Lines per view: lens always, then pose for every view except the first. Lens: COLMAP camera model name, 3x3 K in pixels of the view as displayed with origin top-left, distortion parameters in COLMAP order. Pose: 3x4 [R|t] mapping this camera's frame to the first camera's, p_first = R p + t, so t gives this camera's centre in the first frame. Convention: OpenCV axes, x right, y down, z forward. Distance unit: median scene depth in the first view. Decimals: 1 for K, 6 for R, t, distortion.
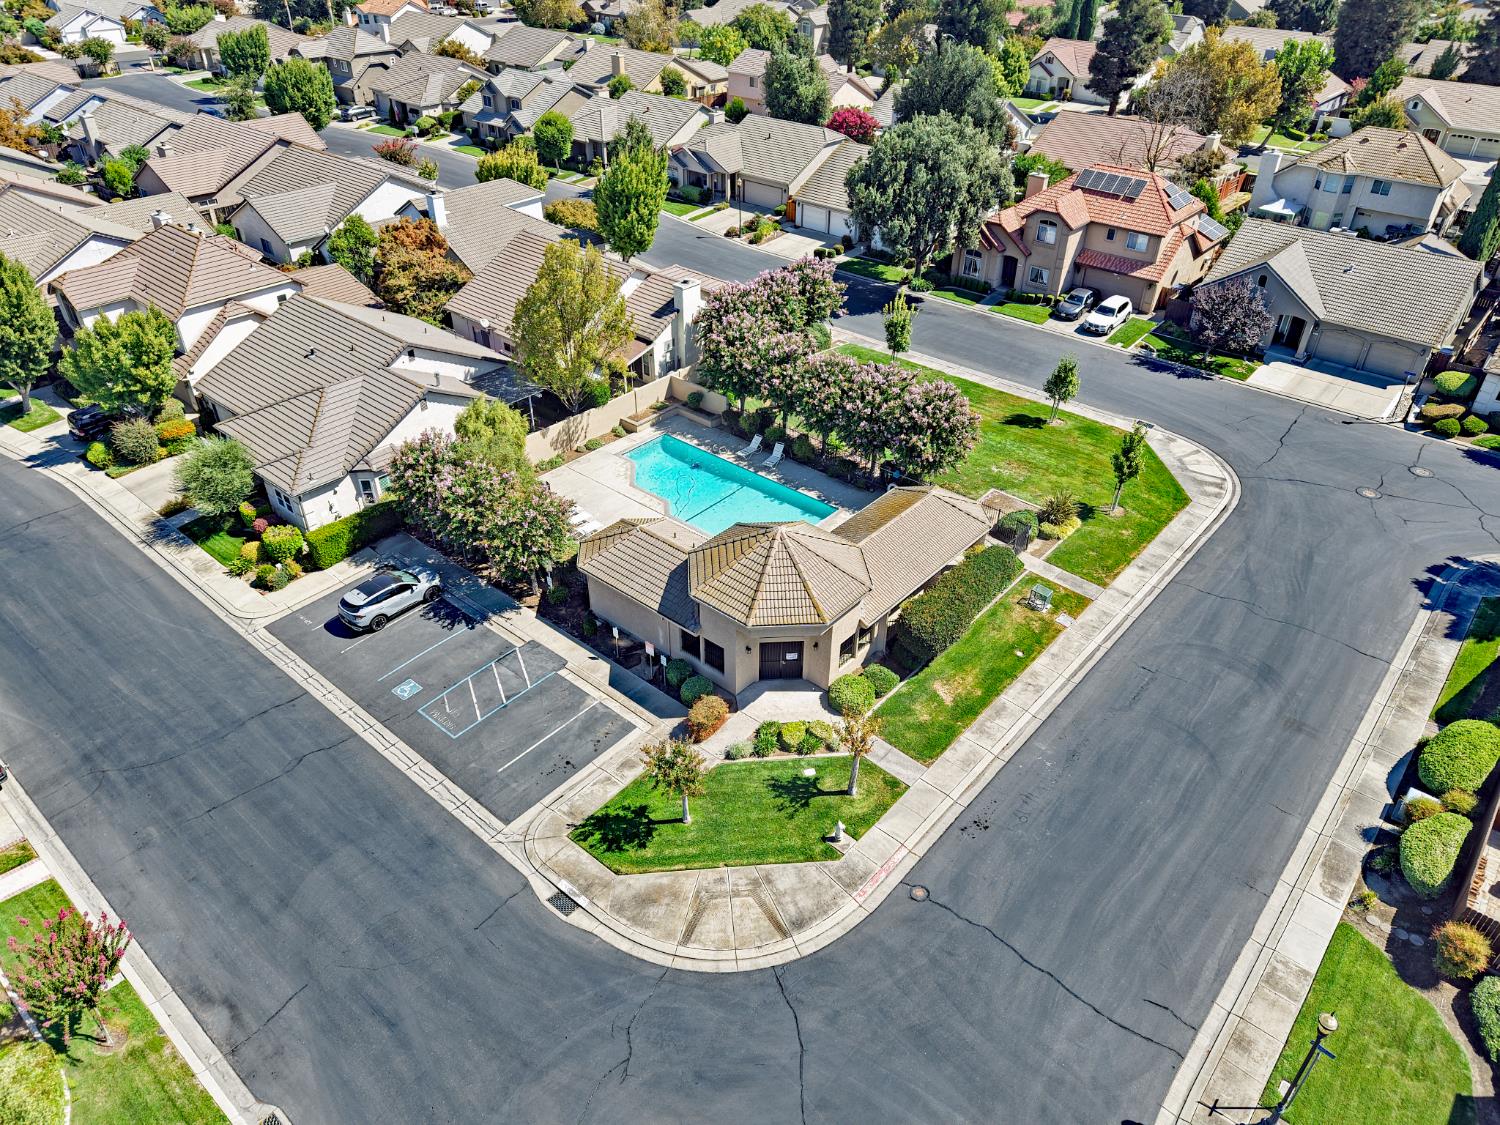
lens RADIAL K [[1026.7, 0, 750.0], [0, 1026.7, 562.5], [0, 0, 1]] dist [-0.000162, 0.000376]
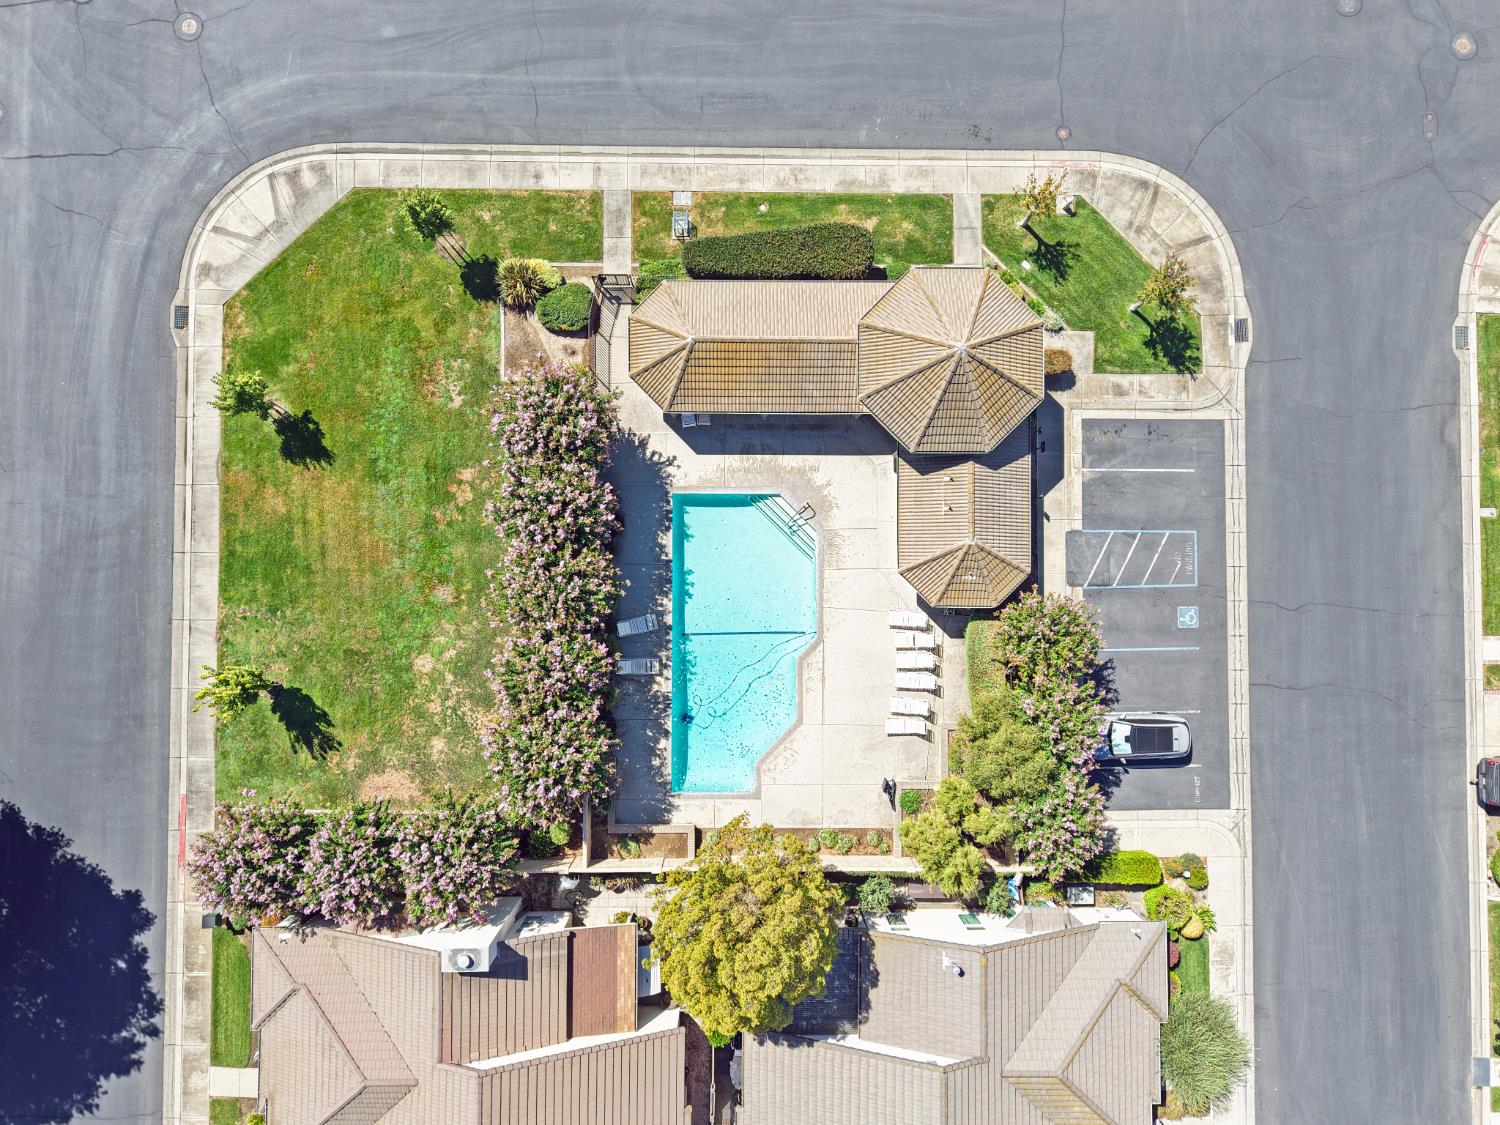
lens RADIAL K [[1026.7, 0, 750.0], [0, 1026.7, 562.5], [0, 0, 1]] dist [-0.000162, 0.000376]
pose [[-0.650967, -0.759088, -0.005237, 0.012422], [0.400871, -0.349615, 0.846801, -1.055017], [-0.644628, 0.549140, 0.531884, 0.778102]]
